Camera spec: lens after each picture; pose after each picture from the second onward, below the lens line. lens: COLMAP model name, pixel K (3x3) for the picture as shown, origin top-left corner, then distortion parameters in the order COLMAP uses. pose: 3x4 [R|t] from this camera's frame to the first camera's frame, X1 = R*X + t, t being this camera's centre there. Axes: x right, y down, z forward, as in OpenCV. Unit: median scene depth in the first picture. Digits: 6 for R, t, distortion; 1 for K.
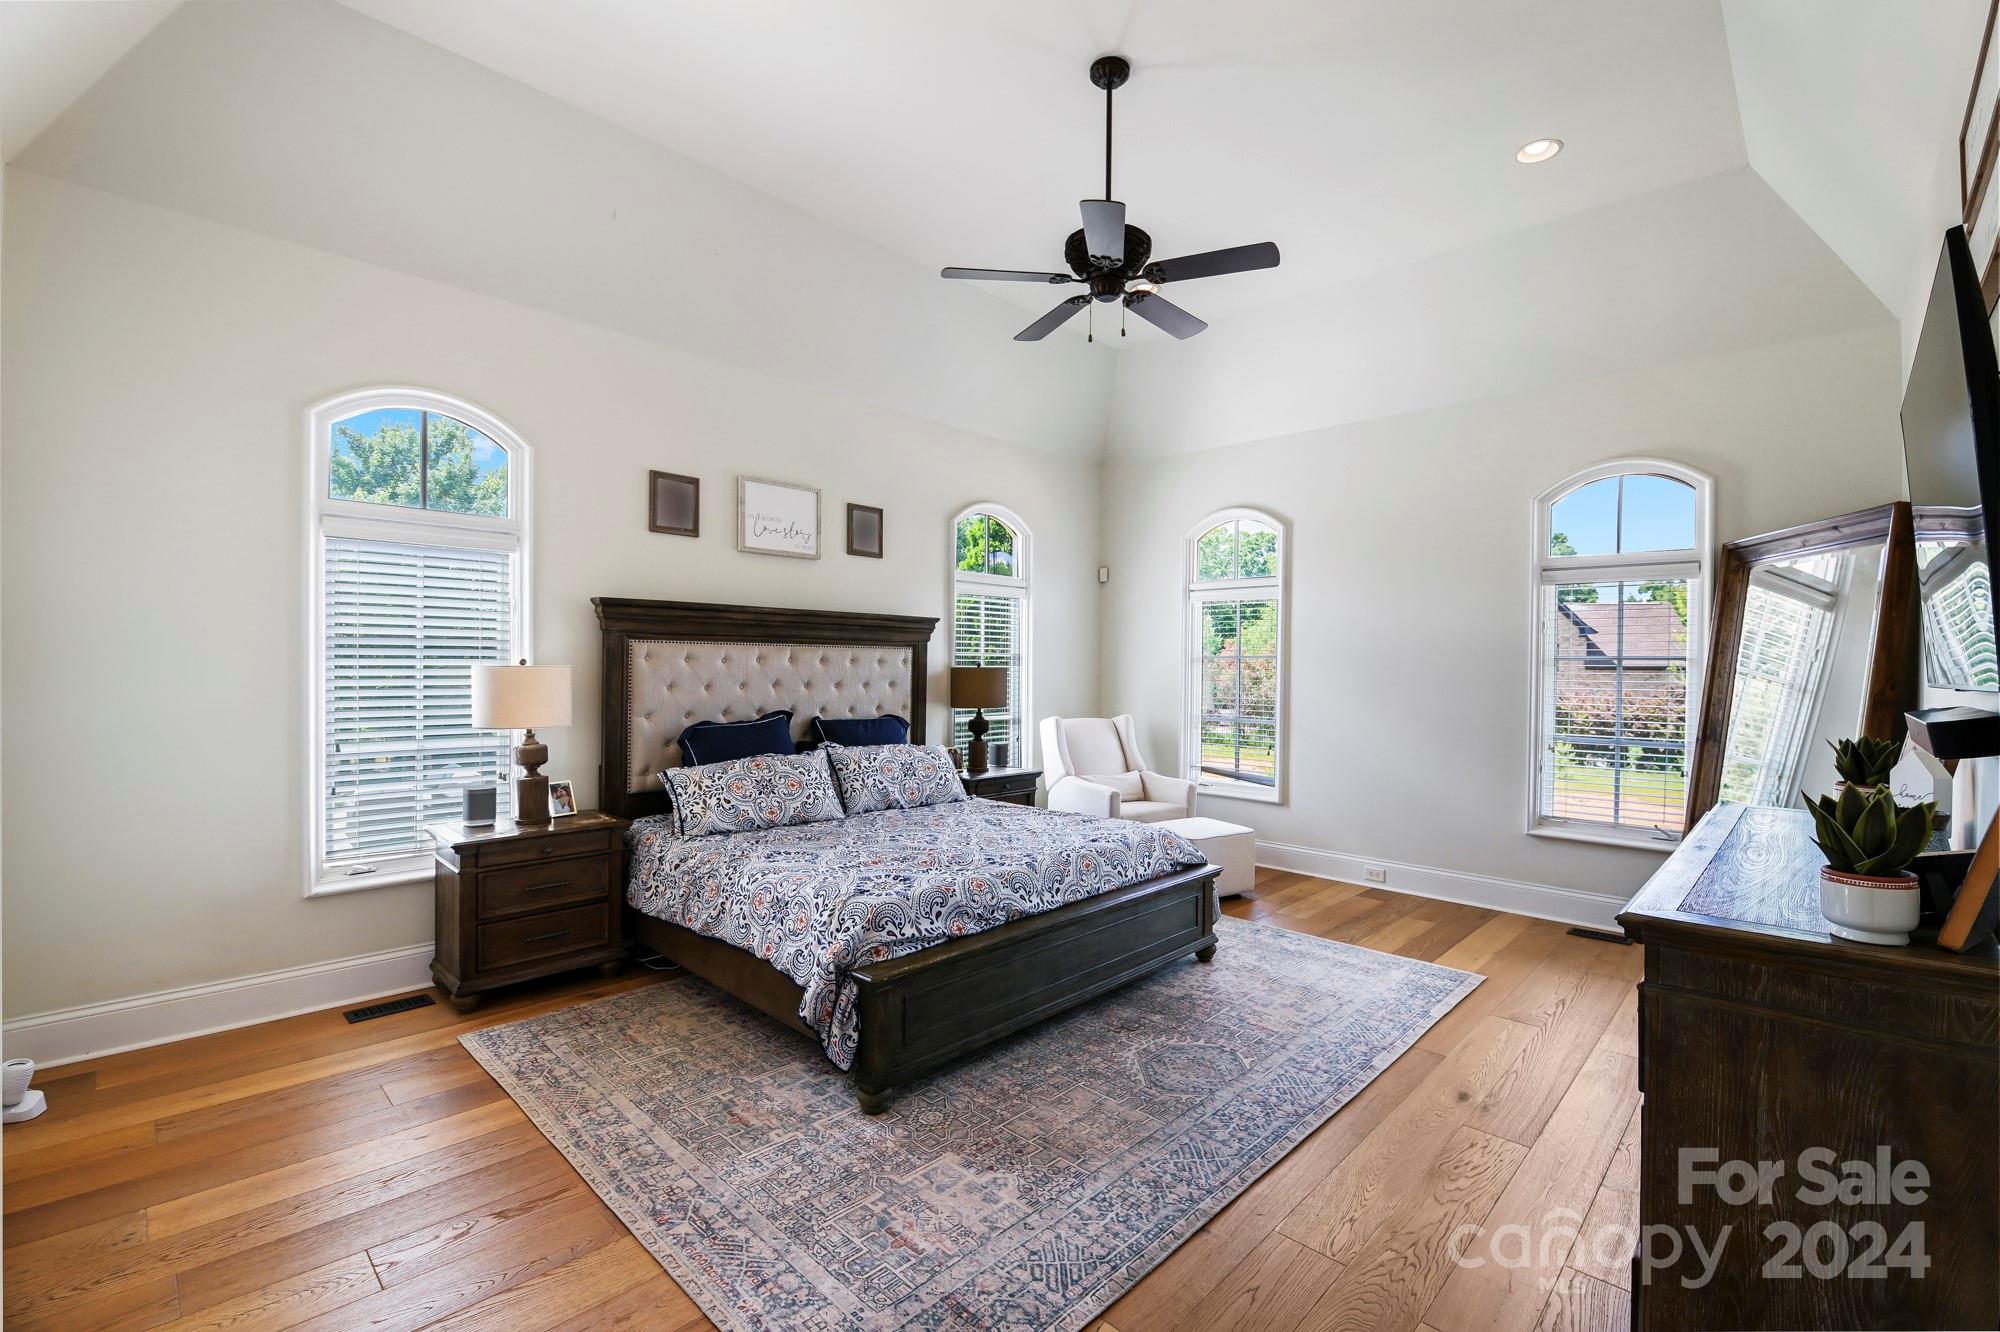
lens RADIAL K [[867.4, 0, 1004.6], [0, 867.4, 672.2], [0, 0, 1]] dist [-0.020590, -0.001591]
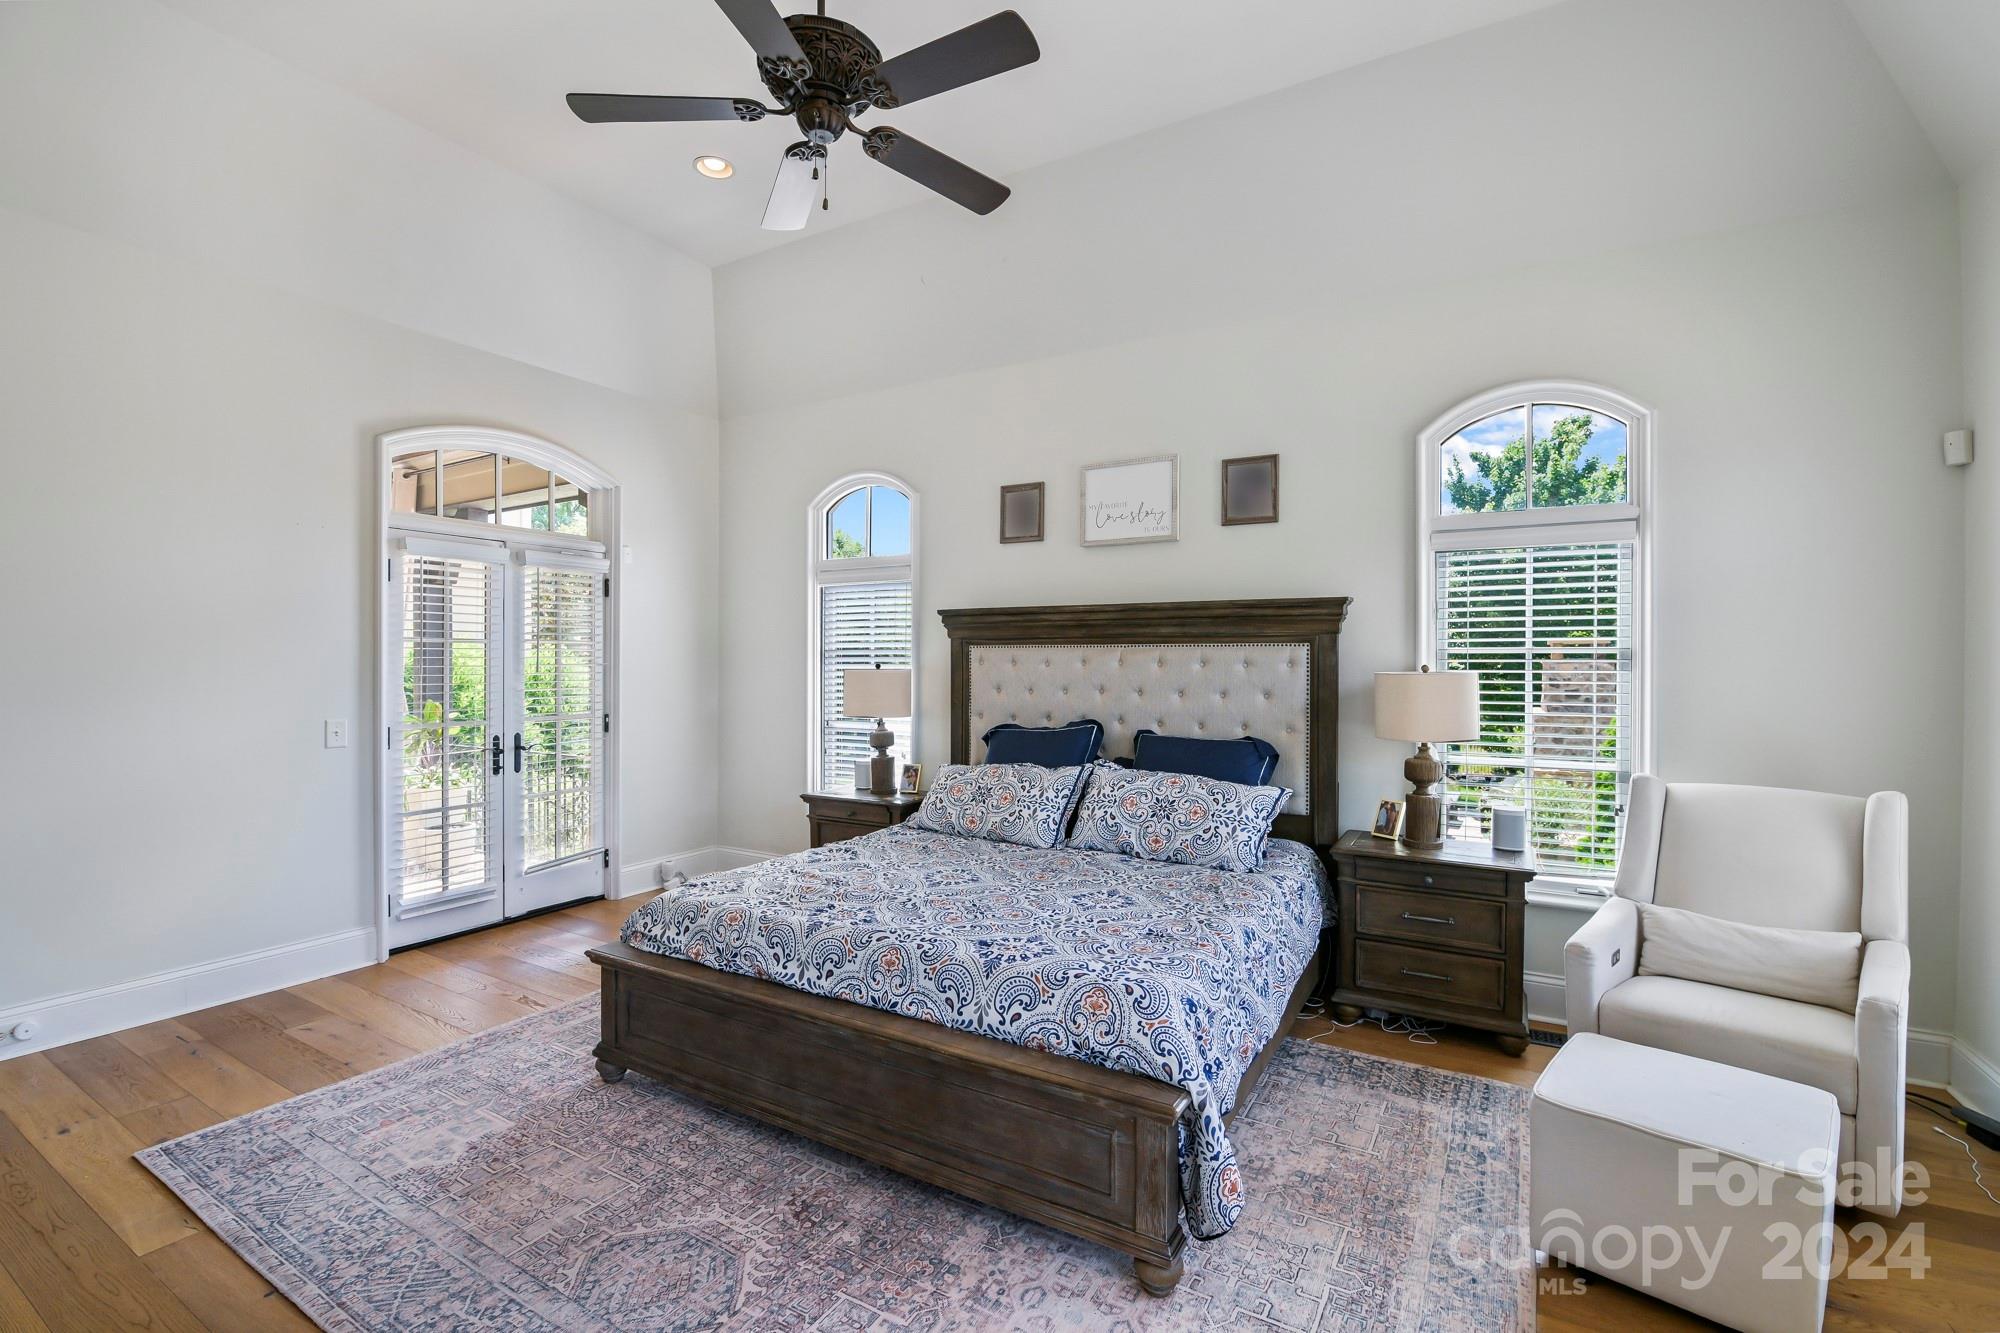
lens RADIAL K [[867.4, 0, 1005.4], [0, 867.4, 662.0], [0, 0, 1]] dist [-0.020590, -0.001591]
pose [[0.238943, -0.011134, -0.970970, 0.627361], [-0.010384, 0.999848, -0.014020, -0.001820], [0.970978, 0.013432, 0.238791, 0.750042]]
